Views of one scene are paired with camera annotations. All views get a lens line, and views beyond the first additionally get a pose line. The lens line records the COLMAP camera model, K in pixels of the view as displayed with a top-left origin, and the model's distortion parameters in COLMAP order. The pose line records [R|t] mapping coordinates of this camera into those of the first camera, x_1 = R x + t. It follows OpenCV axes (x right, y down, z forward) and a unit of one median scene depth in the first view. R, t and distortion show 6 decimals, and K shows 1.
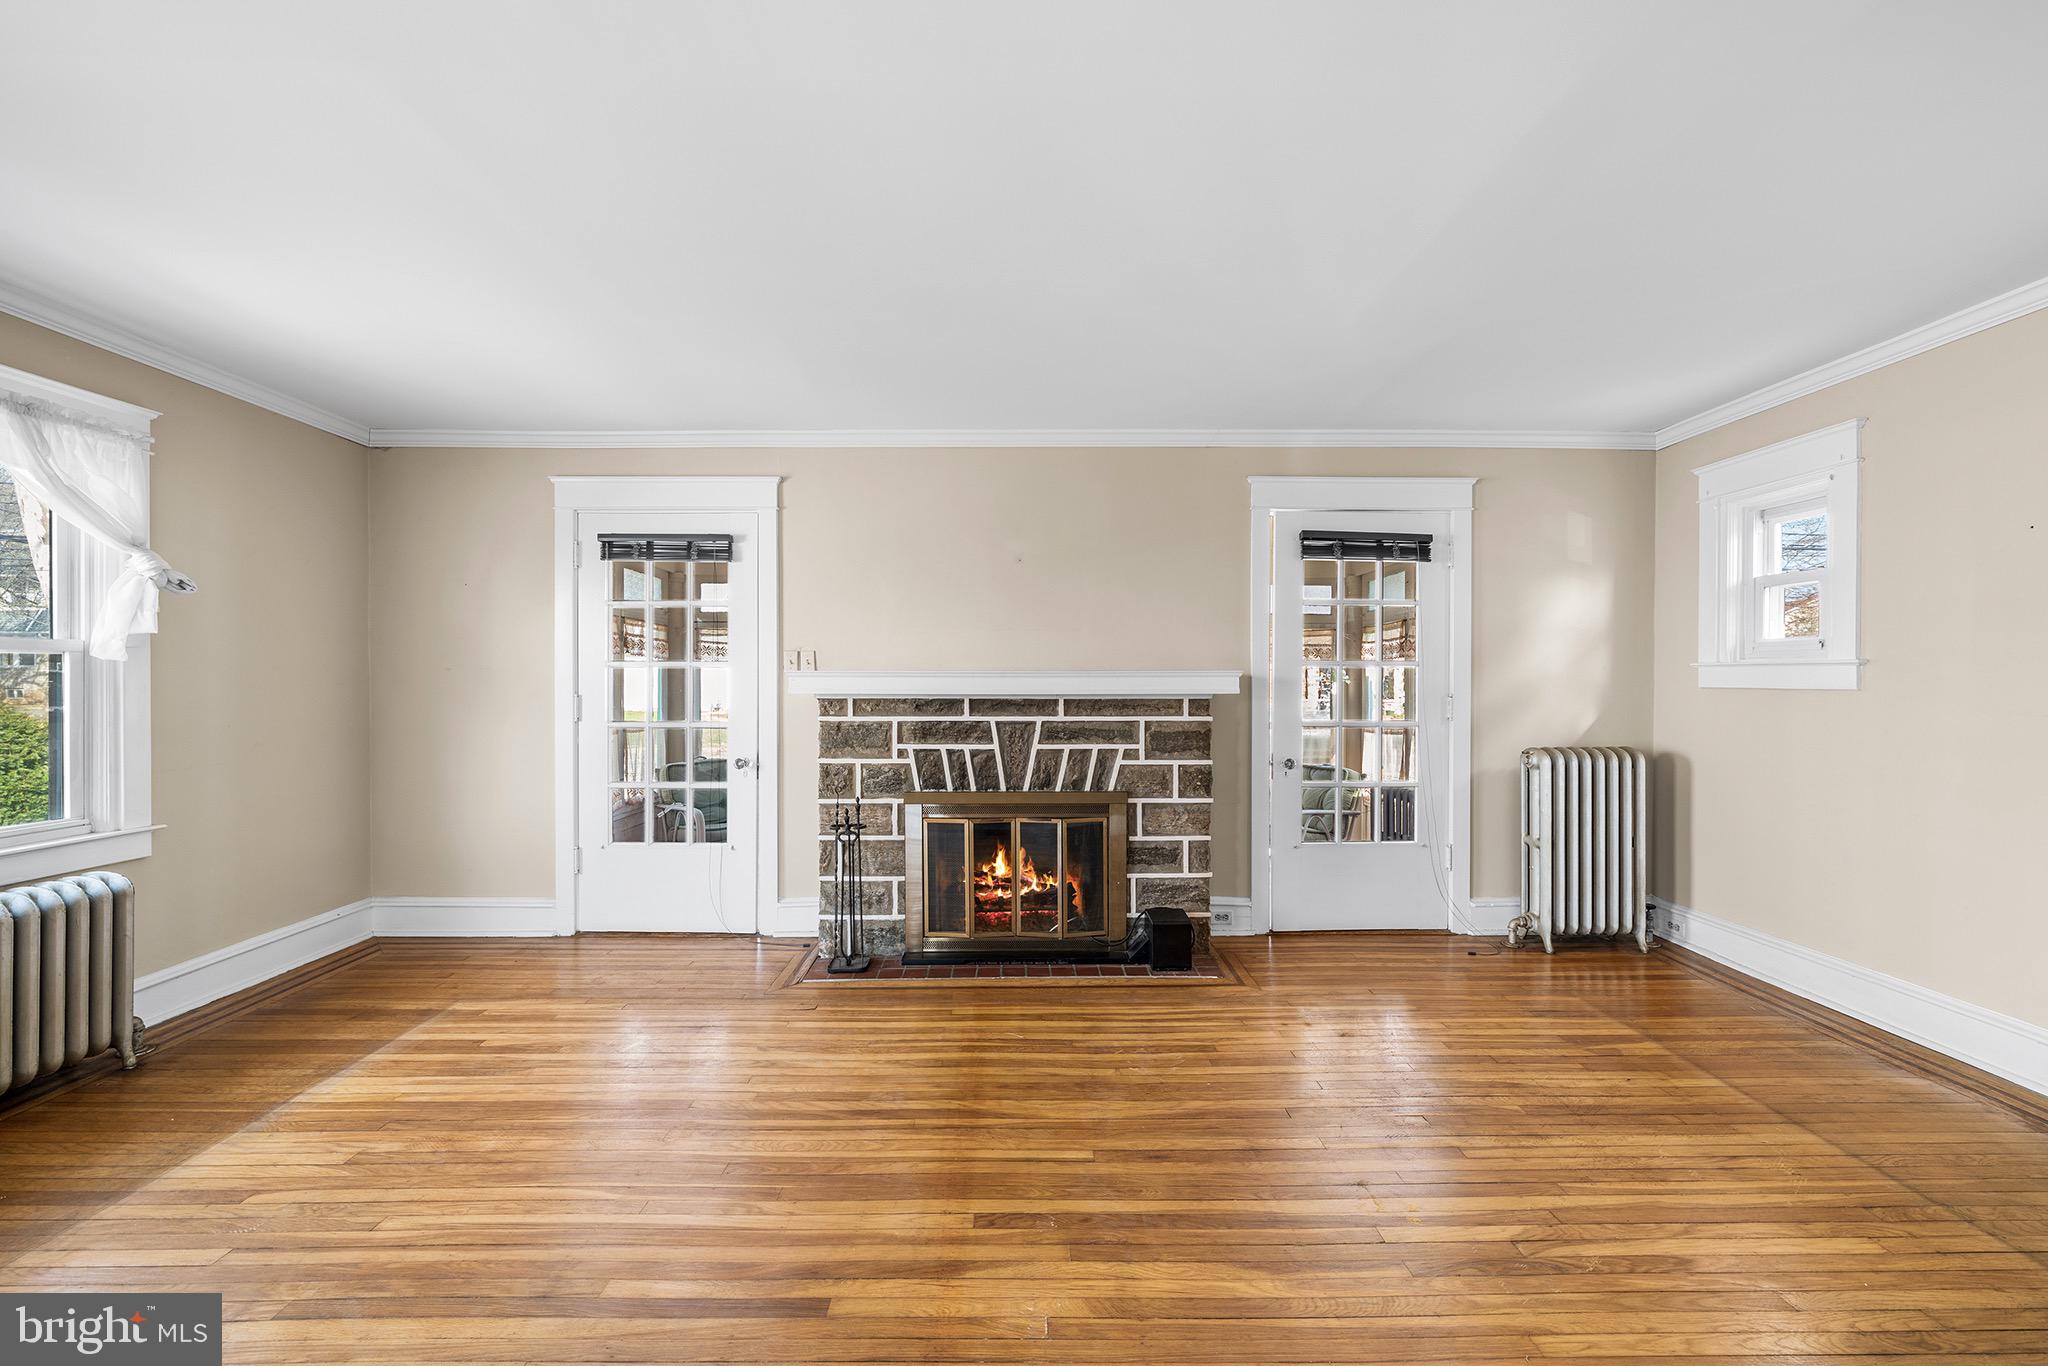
lens RADIAL K [[785.2, 0, 1024.0], [0, 785.2, 683.0], [0, 0, 1]] dist [-0.001024, 0.000045]
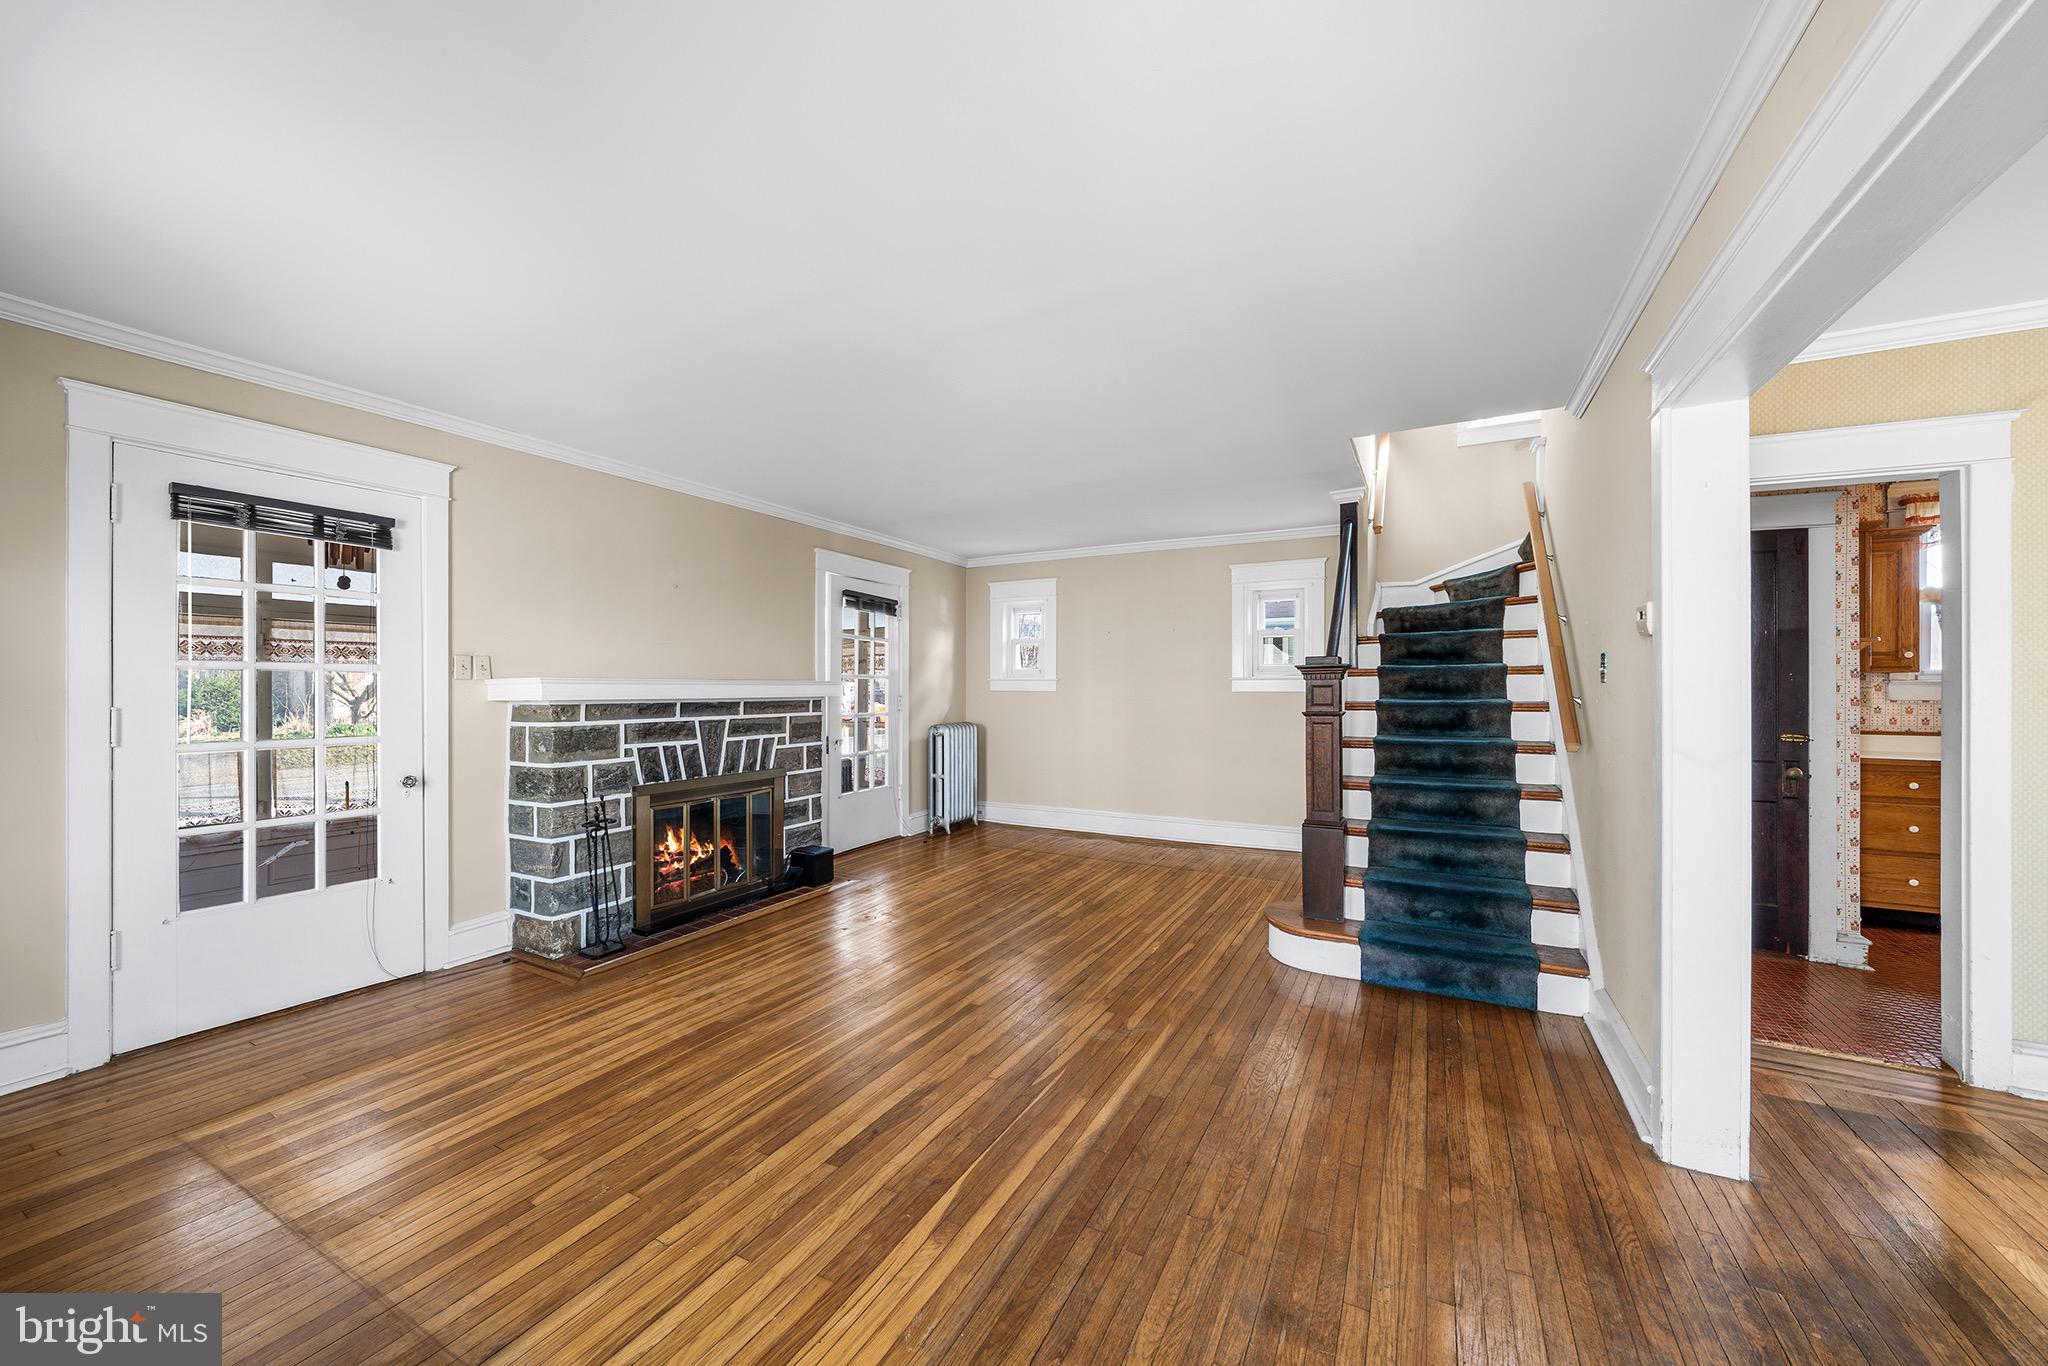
lens RADIAL K [[755.3, 0, 1021.4], [0, 755.3, 687.1], [0, 0, 1]] dist [-0.000437, -0.000003]
pose [[0.480762, 0.000332, 0.876851, -0.826350], [0.003970, 0.999989, -0.002555, 0.001518], [-0.876842, 0.004709, 0.480755, -0.008212]]
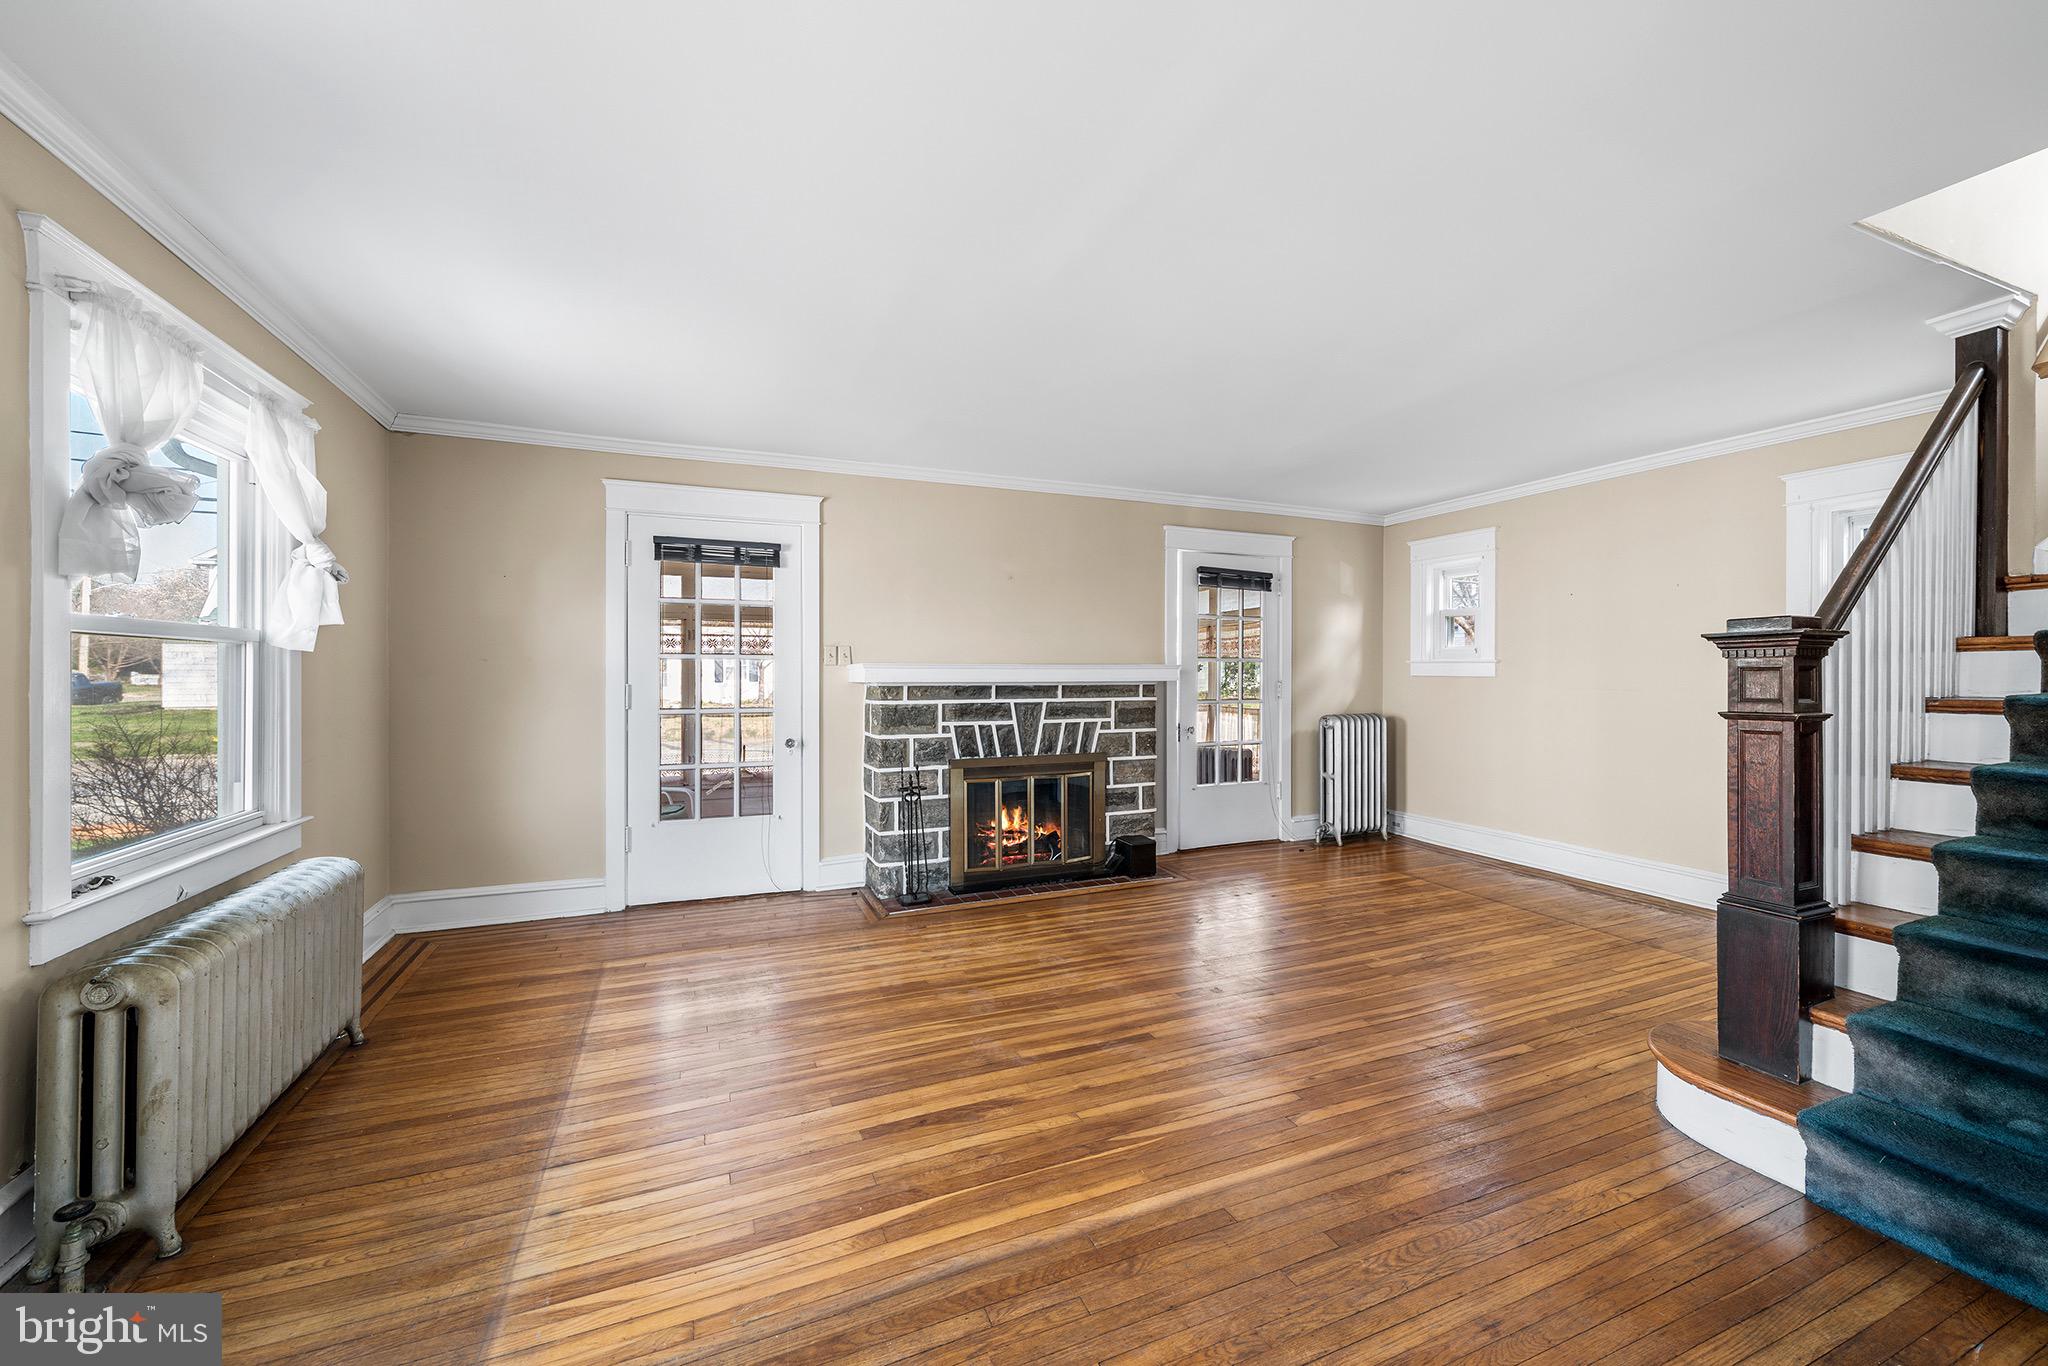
lens RADIAL K [[790.7, 0, 1028.3], [0, 790.7, 675.0], [0, 0, 1]] dist [-0.000245, 0.000031]
pose [[0.923521, -0.001437, 0.383544, -0.516782], [0.001497, 0.999999, 0.000142, 0.002742], [-0.383544, 0.000443, 0.923523, -0.219914]]
